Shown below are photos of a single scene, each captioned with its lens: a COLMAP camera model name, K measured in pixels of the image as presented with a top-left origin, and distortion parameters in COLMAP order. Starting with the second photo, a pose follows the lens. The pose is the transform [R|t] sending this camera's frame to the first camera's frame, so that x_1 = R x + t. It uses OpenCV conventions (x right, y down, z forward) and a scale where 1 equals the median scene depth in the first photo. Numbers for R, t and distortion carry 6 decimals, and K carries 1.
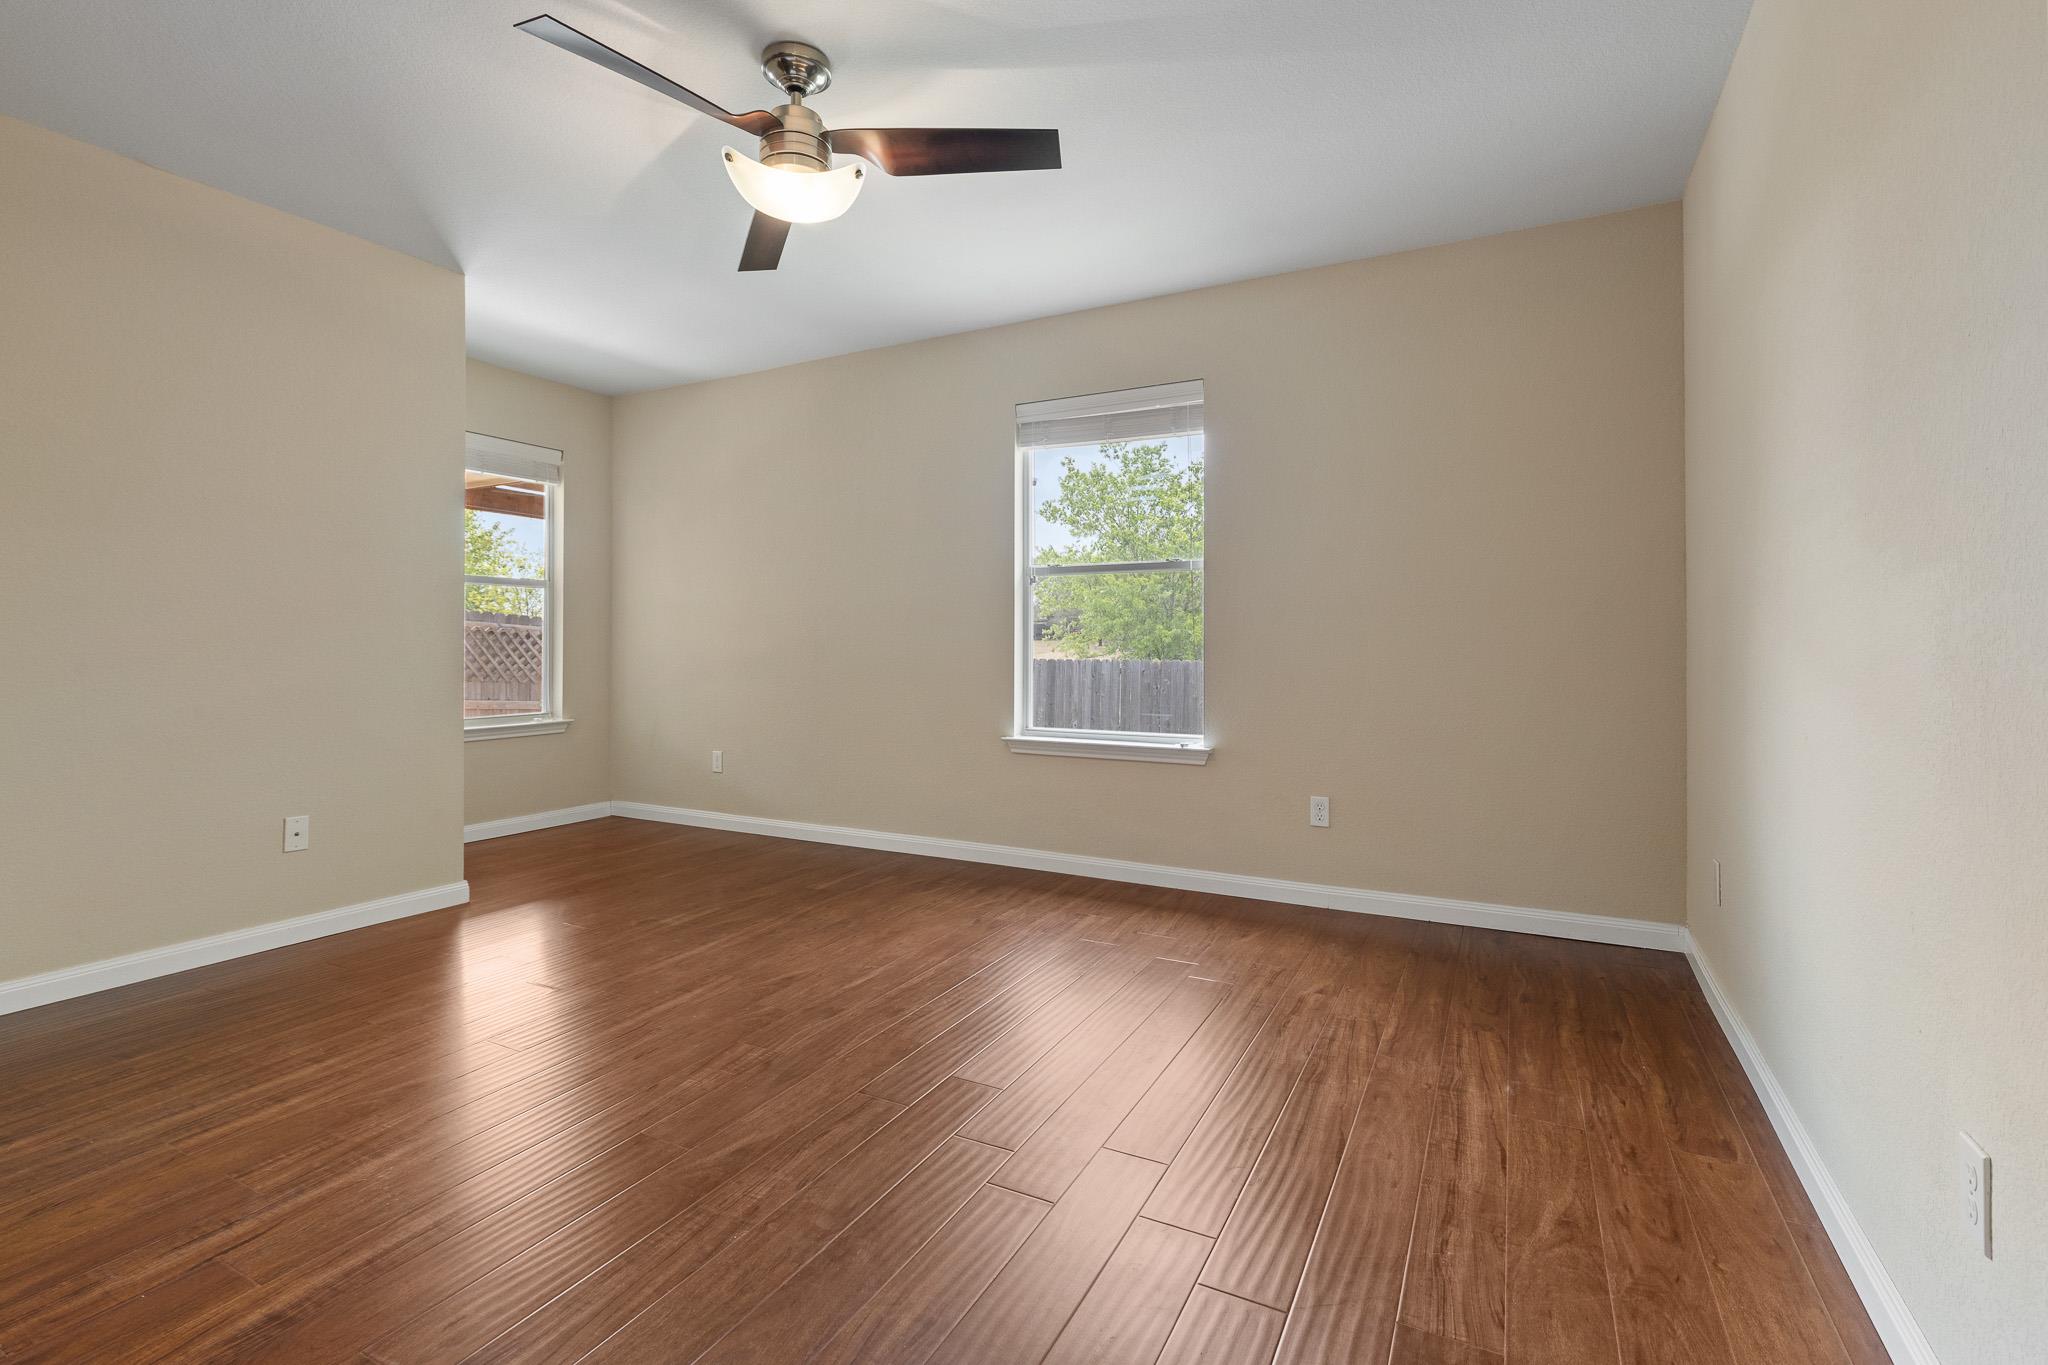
lens RADIAL K [[933.5, 0, 1025.6], [0, 933.5, 641.8], [0, 0, 1]] dist [-0.003894, -0.000786]
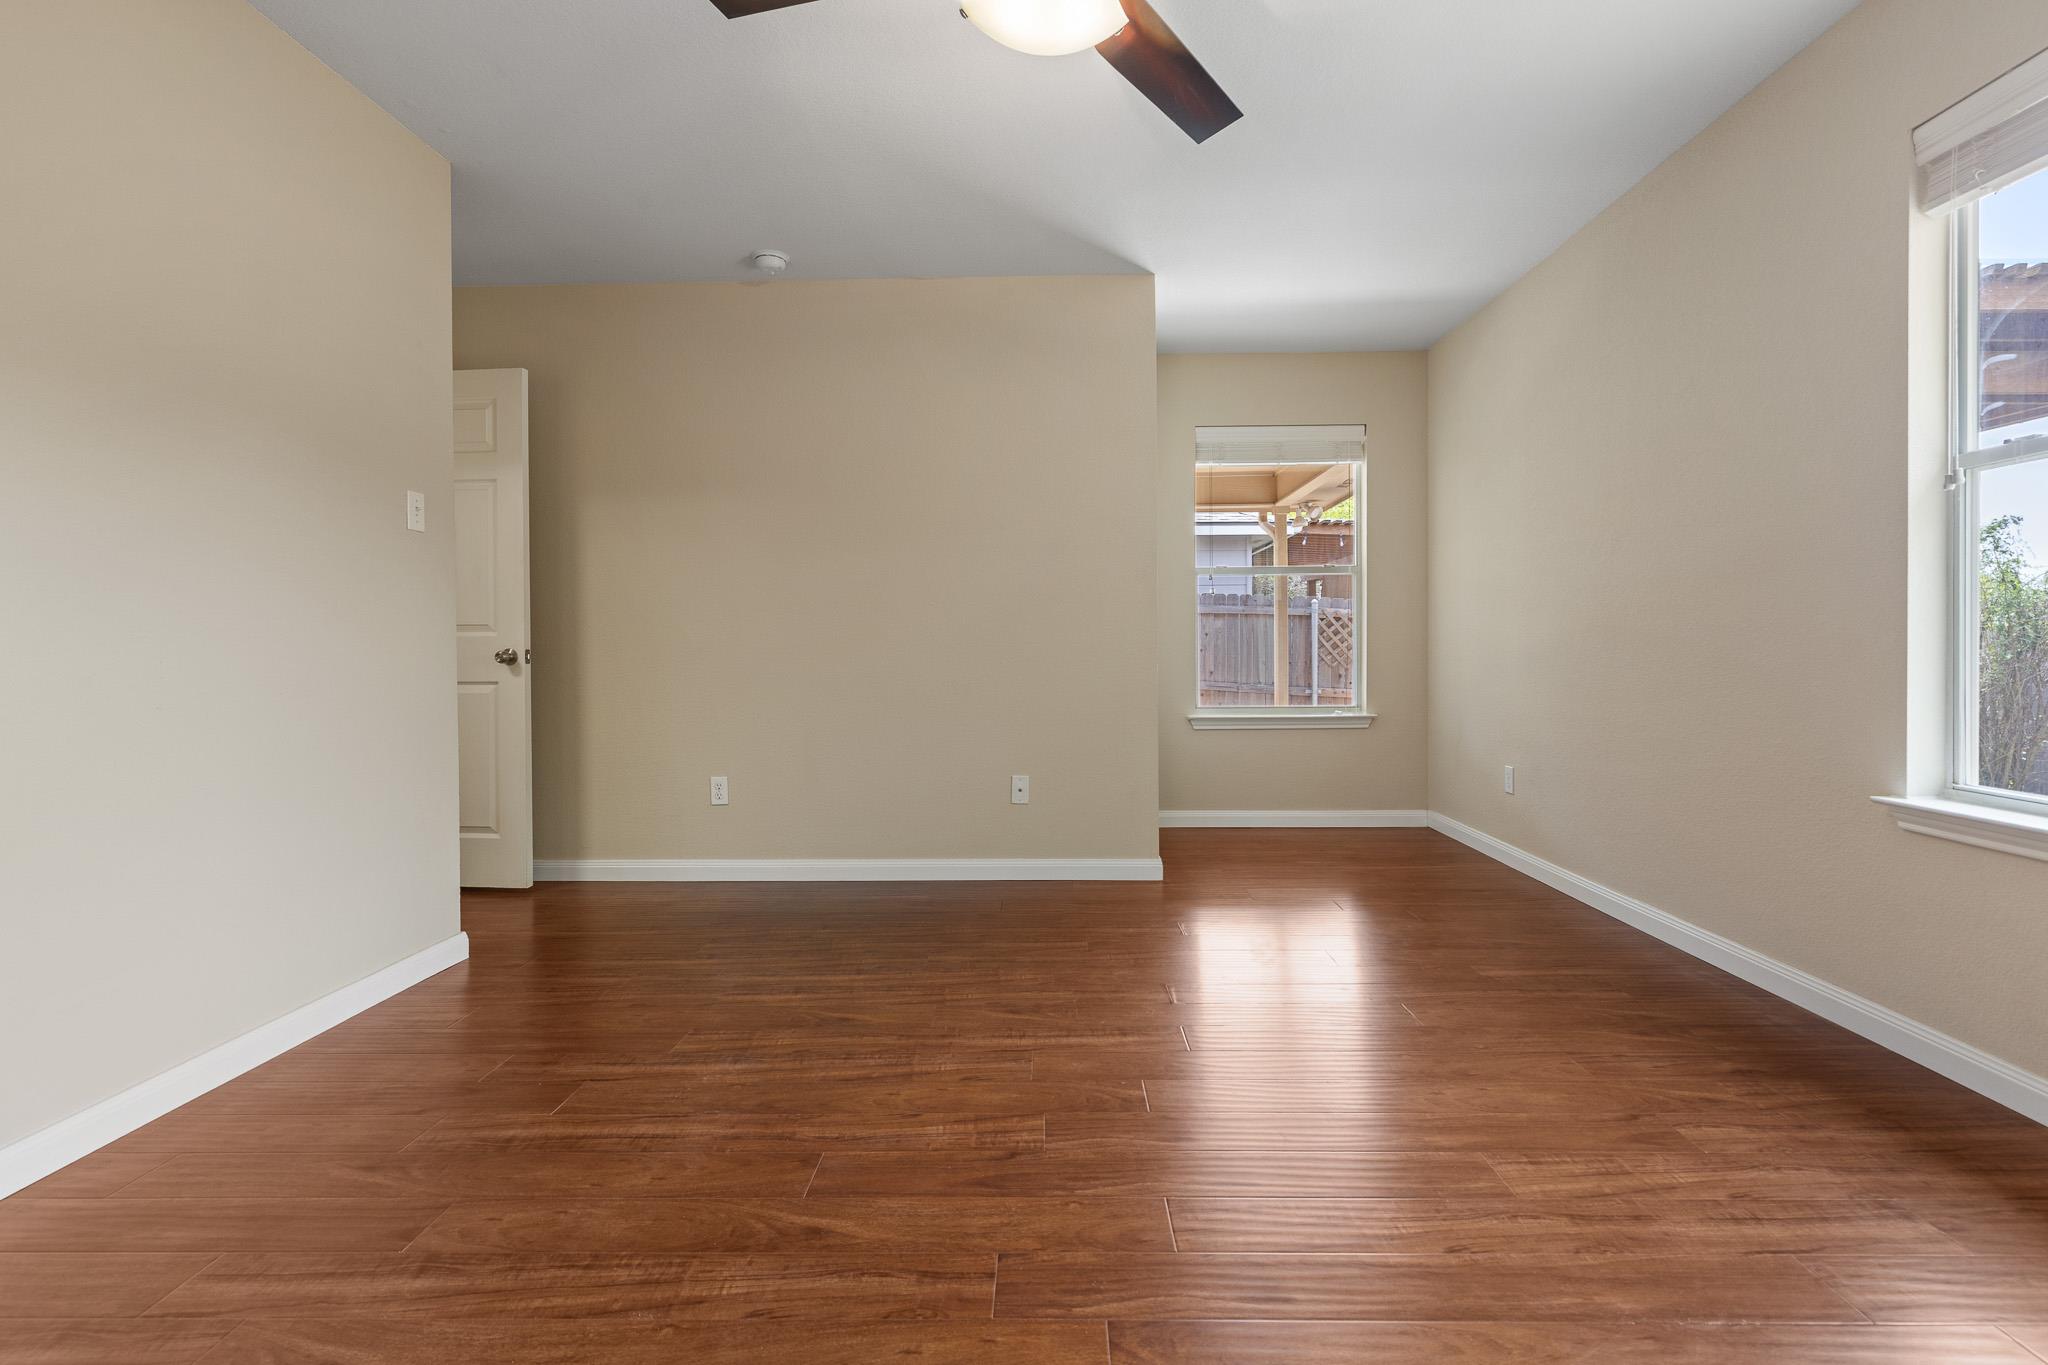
lens RADIAL K [[920.8, 0, 1029.9], [0, 920.8, 663.3], [0, 0, 1]] dist [0.002248, -0.000814]
pose [[0.446015, 0.011472, -0.894952, 0.297476], [0.012426, 0.999742, 0.019008, 0.018299], [0.894939, -0.019598, 0.445758, 0.483492]]
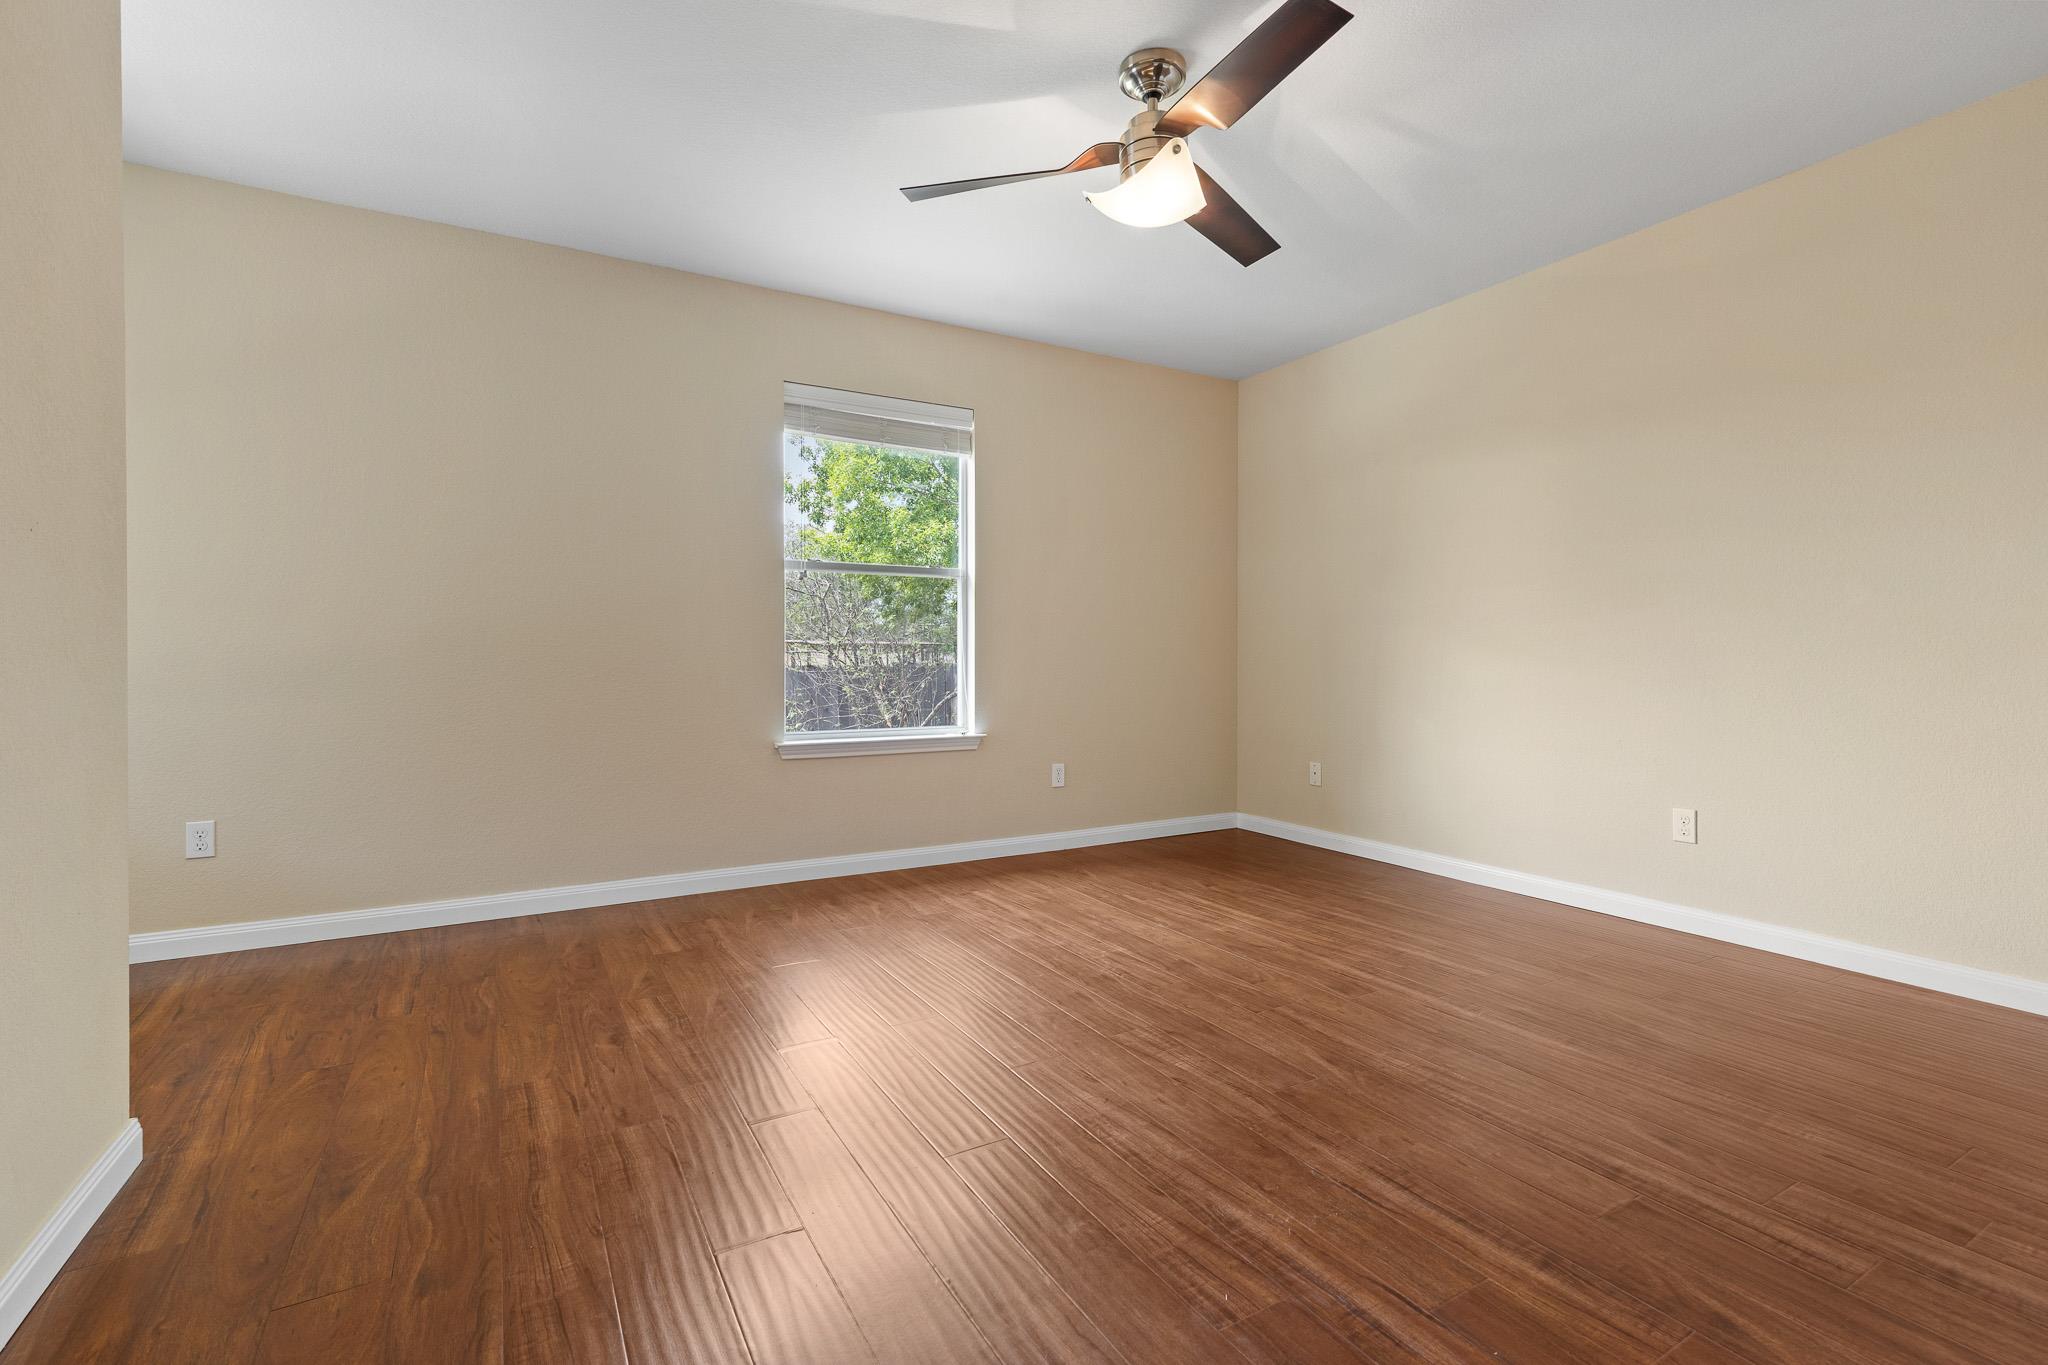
lens RADIAL K [[920.8, 0, 1029.9], [0, 920.8, 663.3], [0, 0, 1]] dist [0.002248, -0.000814]
pose [[0.531668, -0.008563, 0.846910, -0.882180], [-0.001045, 0.999941, 0.010766, 0.018534], [-0.846952, -0.006610, 0.531627, 0.418693]]
